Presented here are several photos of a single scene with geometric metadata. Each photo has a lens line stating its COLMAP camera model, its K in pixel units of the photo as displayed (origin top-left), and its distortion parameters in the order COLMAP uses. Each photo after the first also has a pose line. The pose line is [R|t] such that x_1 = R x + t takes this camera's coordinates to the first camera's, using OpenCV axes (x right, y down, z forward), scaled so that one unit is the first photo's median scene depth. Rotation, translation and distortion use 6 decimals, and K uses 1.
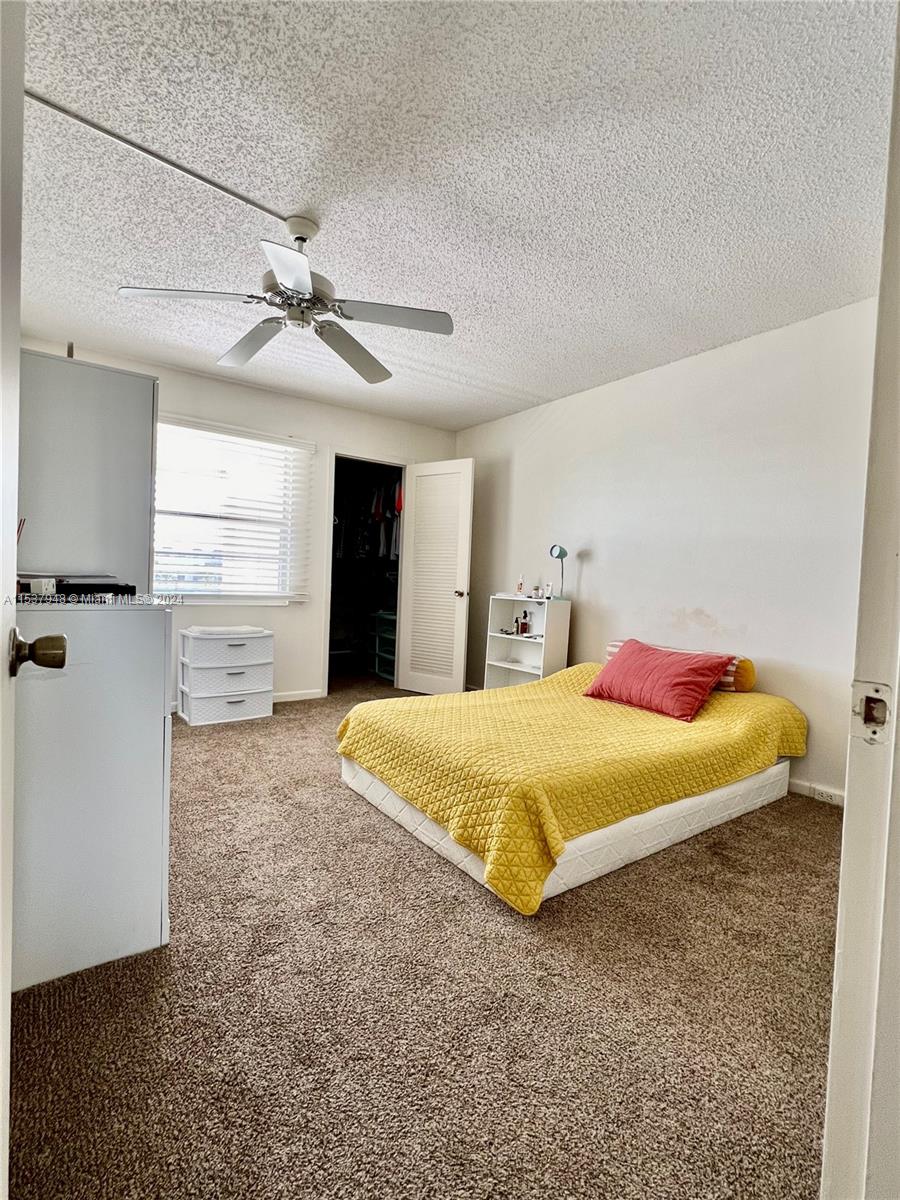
lens RADIAL K [[559.6, 0, 450.0], [0, 559.6, 600.0], [0, 0, 1]] dist [-0.001639, -0.000099]
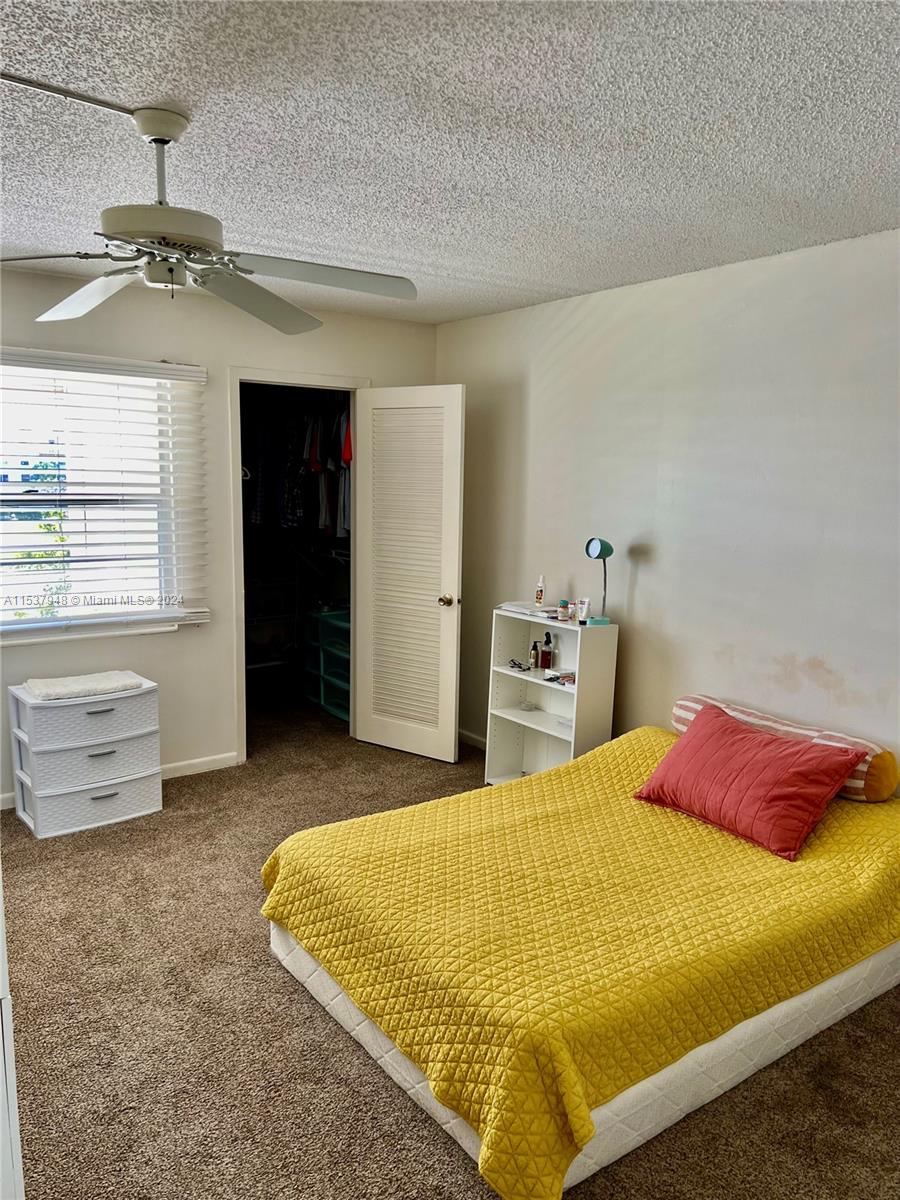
lens RADIAL K [[891.1, 0, 439.6], [0, 891.1, 602.3], [0, 0, 1]] dist [0.063015, -0.070874]
pose [[0.999730, -0.023055, -0.002979, 0.021140], [0.023246, 0.992717, 0.118203, -0.216058], [0.000232, -0.118241, 0.992985, -0.019661]]
